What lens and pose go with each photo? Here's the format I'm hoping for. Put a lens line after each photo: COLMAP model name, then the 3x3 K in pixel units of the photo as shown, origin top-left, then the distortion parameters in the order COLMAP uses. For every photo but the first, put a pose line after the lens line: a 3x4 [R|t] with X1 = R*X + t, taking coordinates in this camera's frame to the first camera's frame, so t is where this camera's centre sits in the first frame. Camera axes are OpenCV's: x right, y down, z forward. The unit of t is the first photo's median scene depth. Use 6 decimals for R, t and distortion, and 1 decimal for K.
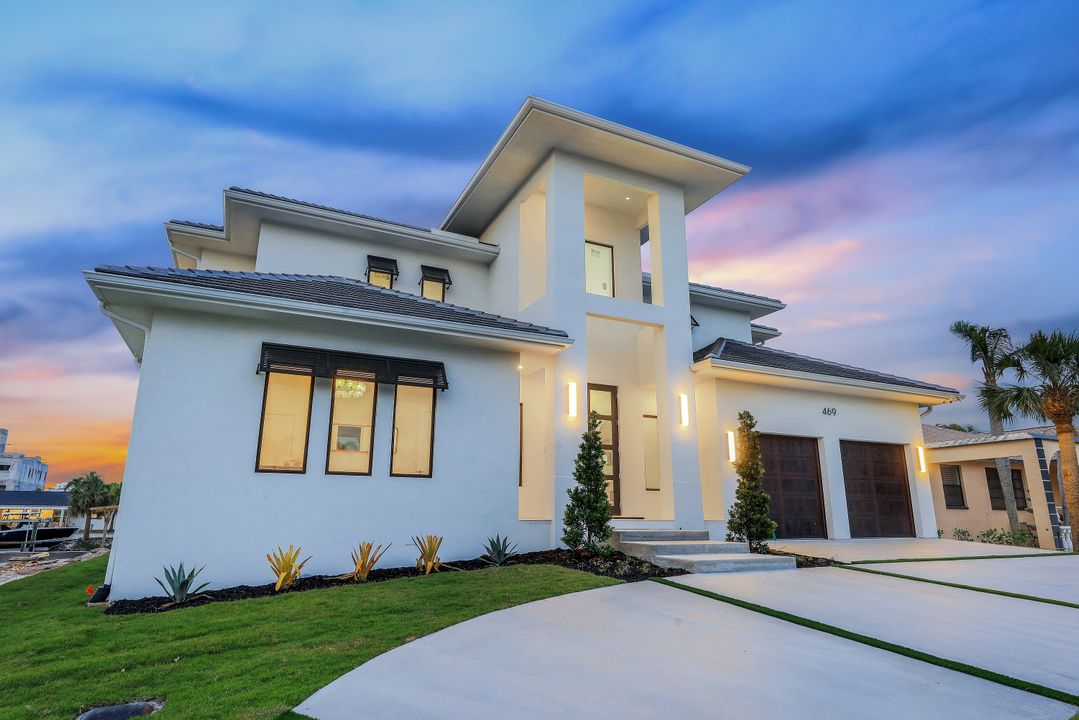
lens RADIAL K [[581.5, 0, 537.8], [0, 581.5, 387.2], [0, 0, 1]] dist [0.001251, 0.000473]
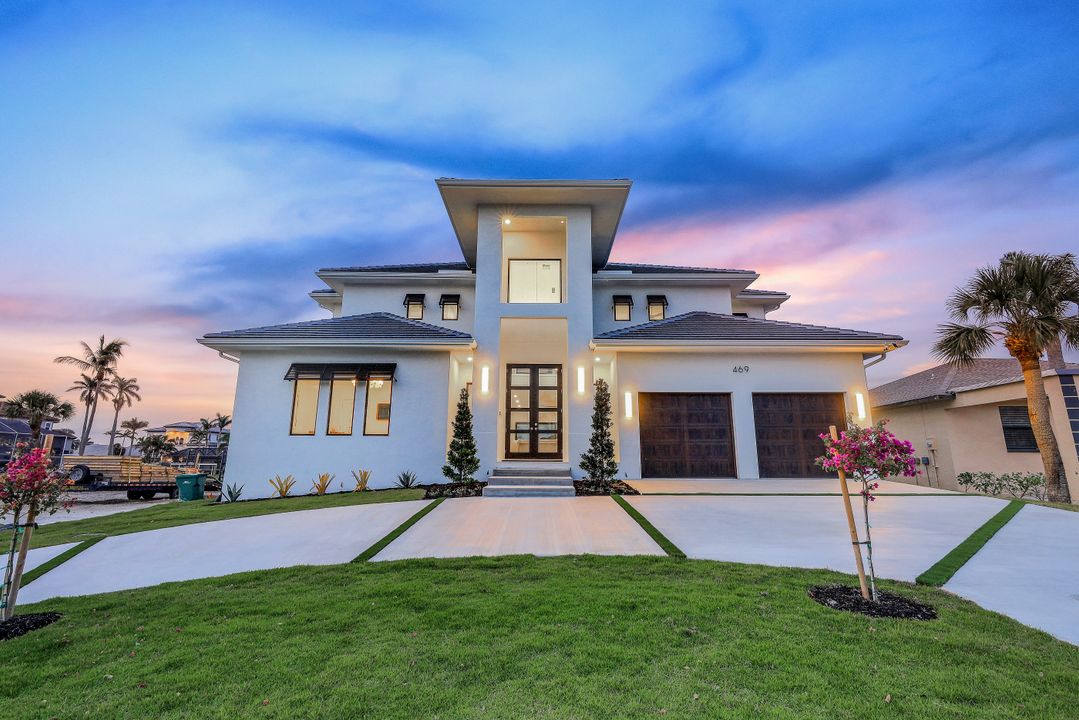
lens RADIAL K [[466.8, 0, 543.8], [0, 466.8, 366.2], [0, 0, 1]] dist [-0.000890, -0.000143]
pose [[0.913301, -0.085300, -0.398252, 0.534863], [0.089708, 0.995939, -0.007593, 0.008317], [0.397282, -0.028792, 0.917245, -0.007285]]
